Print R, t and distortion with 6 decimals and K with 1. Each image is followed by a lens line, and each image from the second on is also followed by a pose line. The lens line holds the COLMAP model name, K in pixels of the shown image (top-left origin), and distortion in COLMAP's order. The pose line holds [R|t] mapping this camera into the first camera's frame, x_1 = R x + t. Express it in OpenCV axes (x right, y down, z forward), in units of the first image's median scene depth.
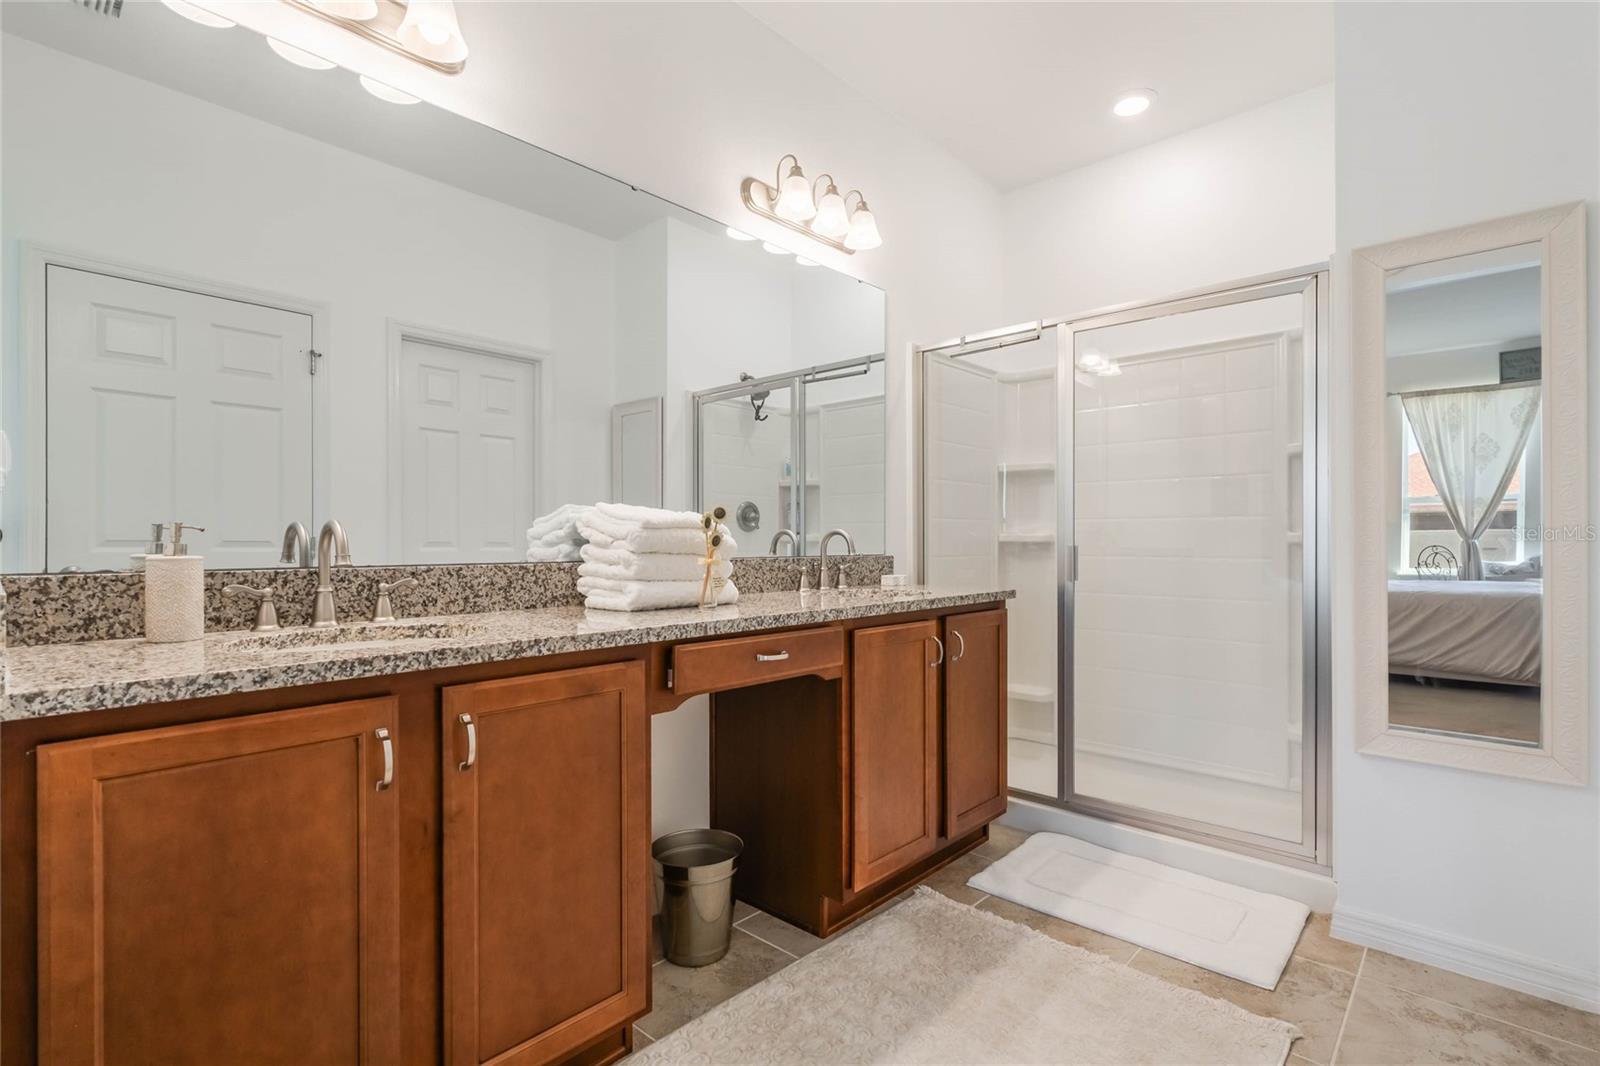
lens RADIAL K [[732.6, 0, 803.8], [0, 732.6, 540.2], [0, 0, 1]] dist [-0.000324, 0.000268]
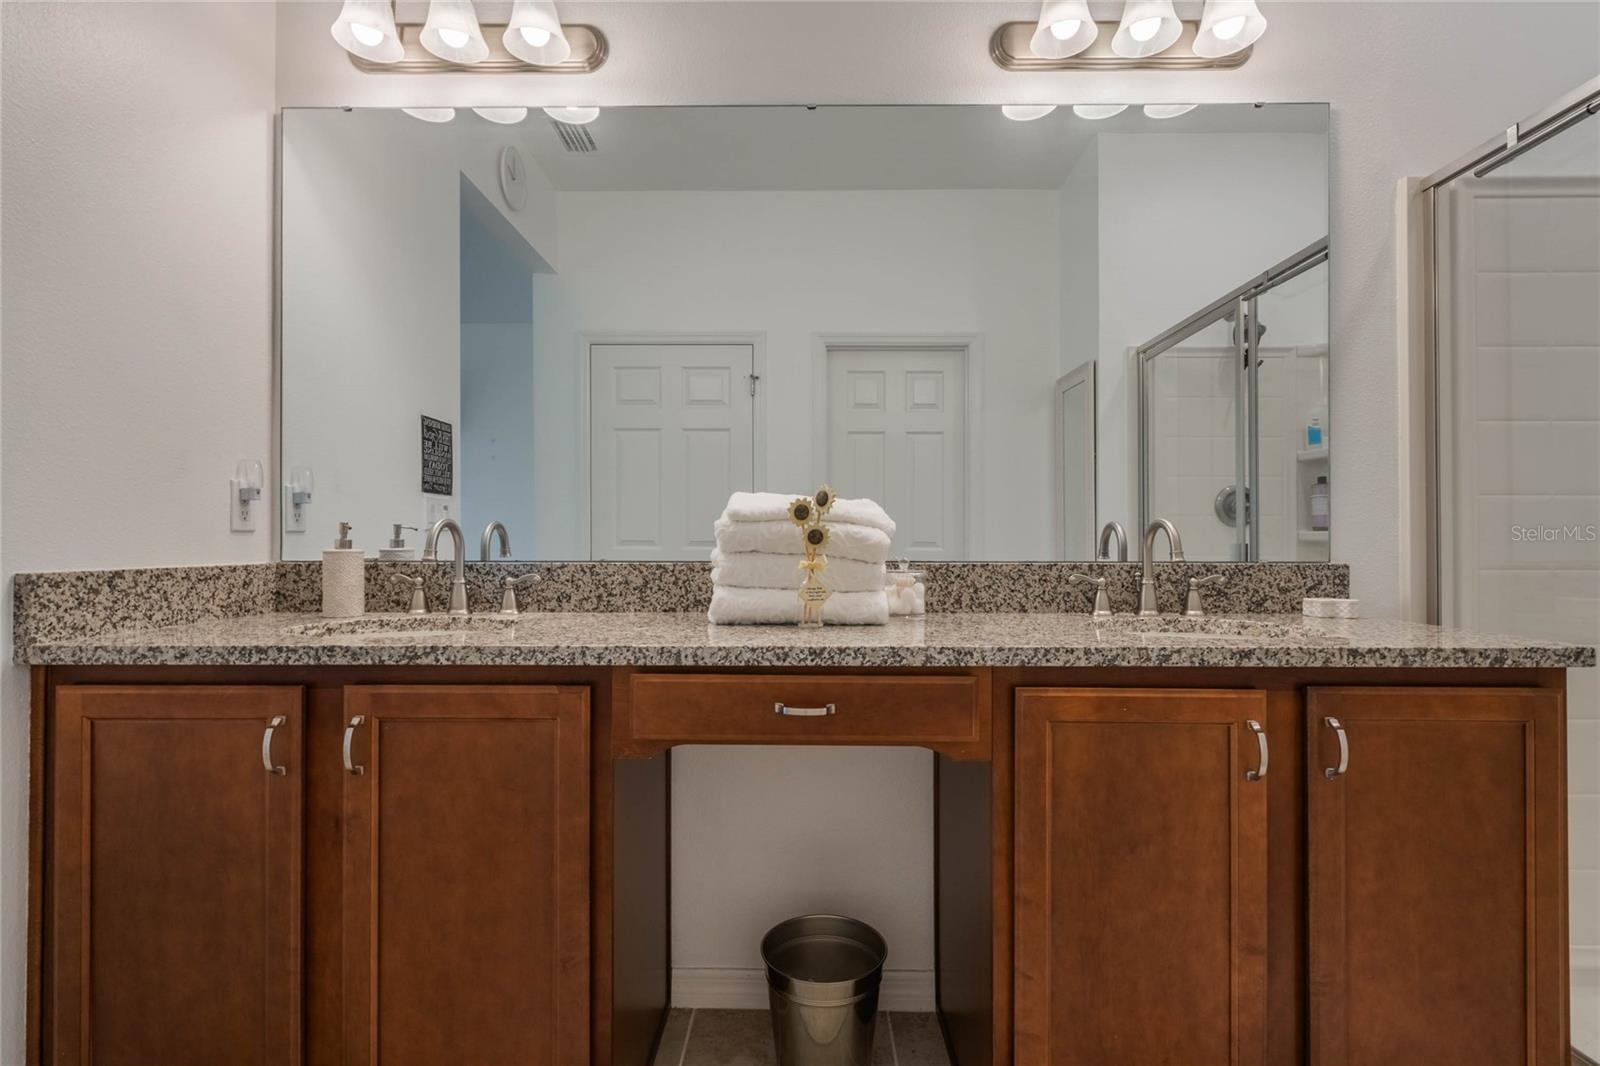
lens RADIAL K [[732.6, 0, 803.8], [0, 732.6, 540.2], [0, 0, 1]] dist [-0.000324, 0.000268]
pose [[0.676788, -0.000461, -0.736178, 0.530646], [0.000021, 1.000000, -0.000607, 0.005717], [0.736178, 0.000396, 0.676788, 0.642824]]
